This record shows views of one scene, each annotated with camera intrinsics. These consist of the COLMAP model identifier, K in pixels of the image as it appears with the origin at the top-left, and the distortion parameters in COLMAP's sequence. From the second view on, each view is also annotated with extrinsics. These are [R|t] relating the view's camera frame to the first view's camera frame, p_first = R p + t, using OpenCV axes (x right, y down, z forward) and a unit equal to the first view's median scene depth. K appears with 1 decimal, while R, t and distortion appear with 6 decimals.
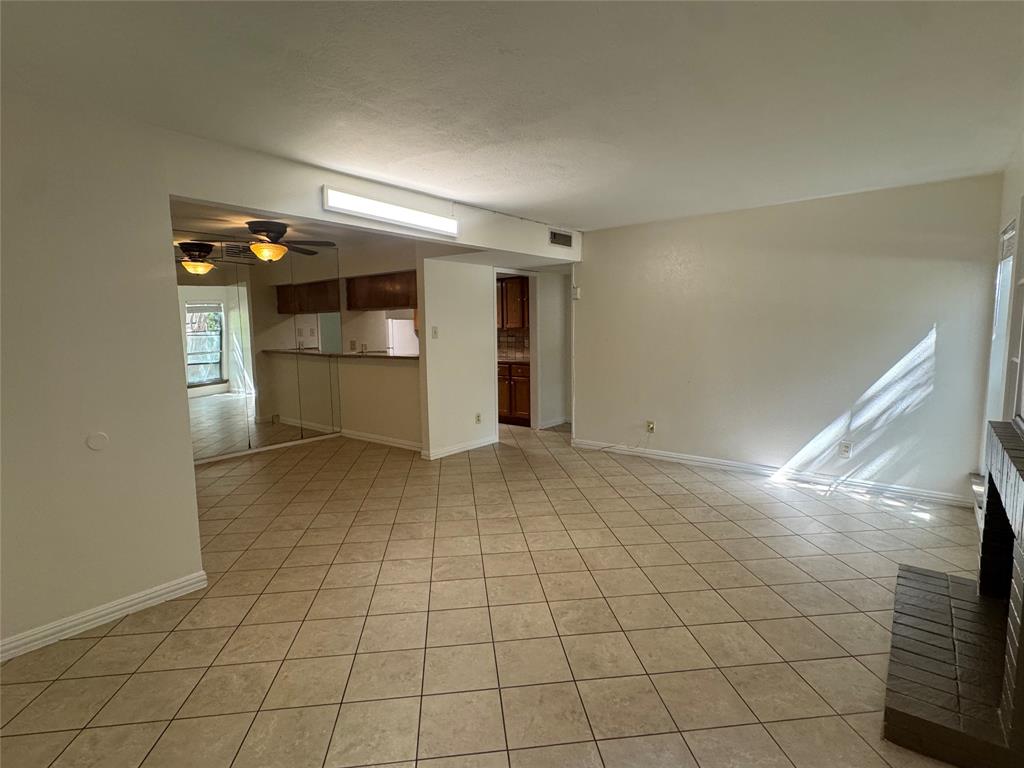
lens RADIAL K [[523.6, 0, 512.0], [0, 523.6, 384.0], [0, 0, 1]] dist [0.002304, -0.000173]
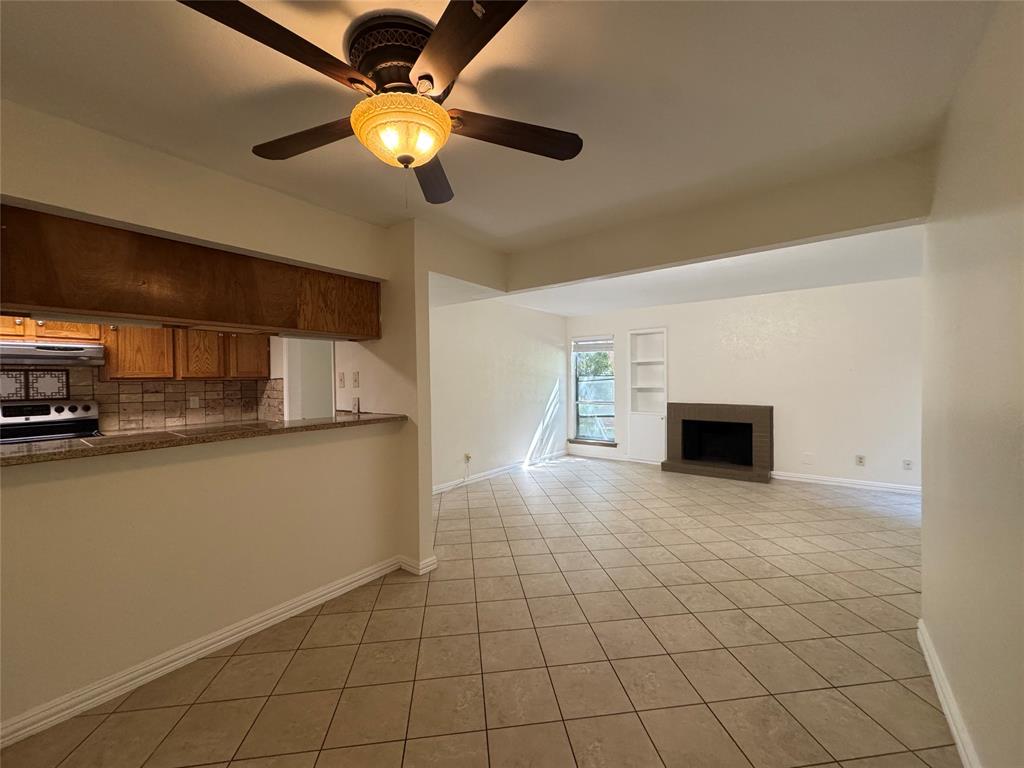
lens RADIAL K [[407.5, 0, 512.0], [0, 407.5, 384.0], [0, 0, 1]] dist [-0.001104, -0.000108]
pose [[-0.025156, 0.005685, 0.999667, -0.863432], [0.116873, 0.993143, -0.002707, -0.094280], [-0.992828, 0.116766, -0.025648, 1.128245]]
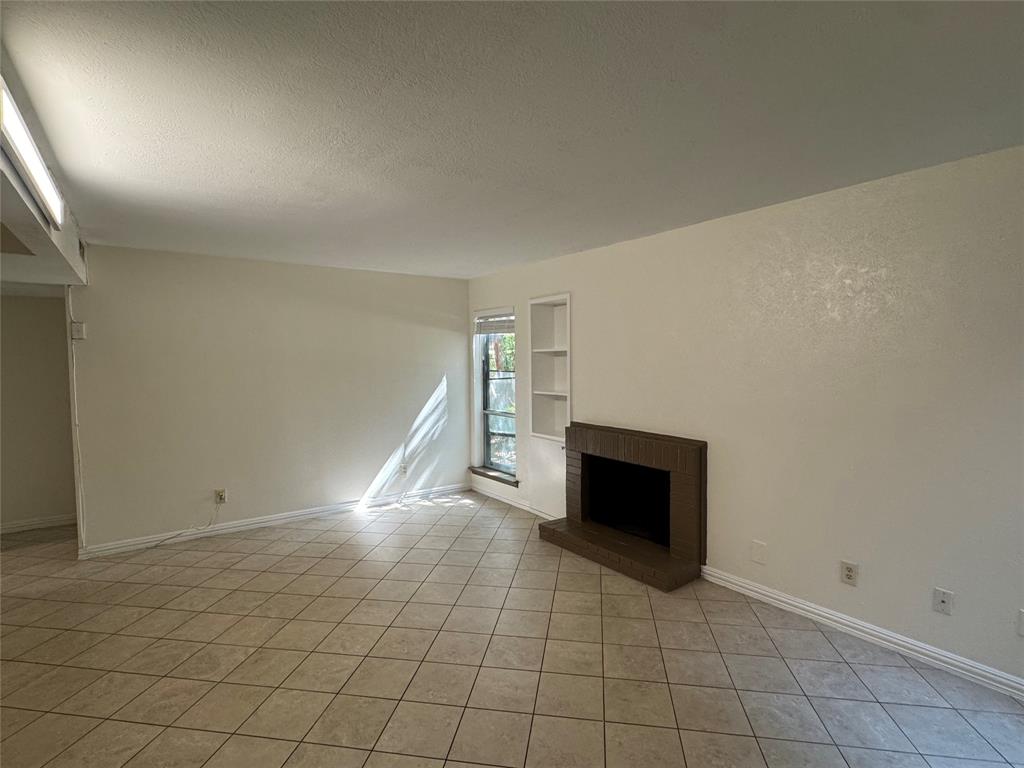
lens RADIAL K [[507.2, 0, 512.9], [0, 507.2, 402.8], [0, 0, 1]] dist [0.001503, -0.000299]
pose [[0.261548, -0.065239, 0.962983, -0.484835], [0.107229, 0.993501, 0.038183, -0.061165], [-0.959215, 0.093273, 0.266844, 0.397216]]
